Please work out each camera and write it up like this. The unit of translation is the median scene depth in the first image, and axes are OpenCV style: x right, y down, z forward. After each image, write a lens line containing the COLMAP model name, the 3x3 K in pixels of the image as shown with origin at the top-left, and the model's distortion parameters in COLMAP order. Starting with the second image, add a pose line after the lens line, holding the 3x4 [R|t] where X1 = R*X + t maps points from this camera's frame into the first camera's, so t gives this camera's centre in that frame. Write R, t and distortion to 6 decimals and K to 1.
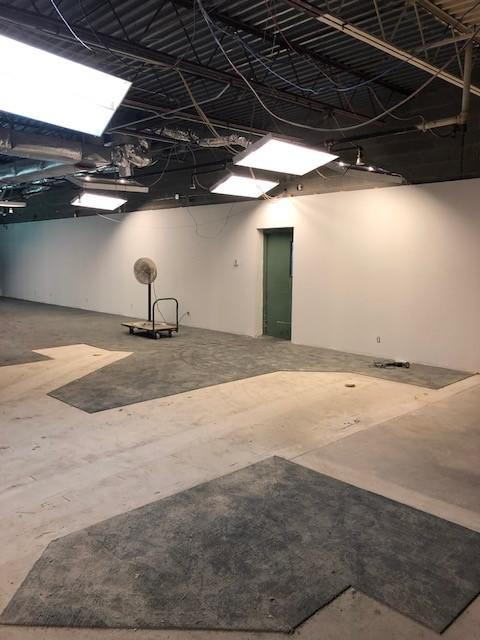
lens RADIAL K [[529.5, 0, 240.6], [0, 529.5, 321.4], [0, 0, 1]] dist [0.029620, -0.006990]
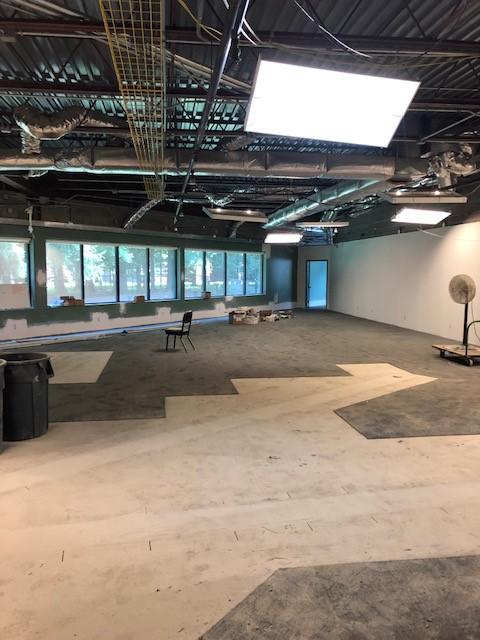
lens RADIAL K [[529.5, 0, 239.3], [0, 529.5, 317.9], [0, 0, 1]] dist [0.029620, -0.006990]
pose [[0.813356, 0.050484, -0.579572, 0.073234], [-0.071283, 0.997369, -0.013160, -0.014345], [0.577383, 0.052017, 0.814815, 0.087281]]
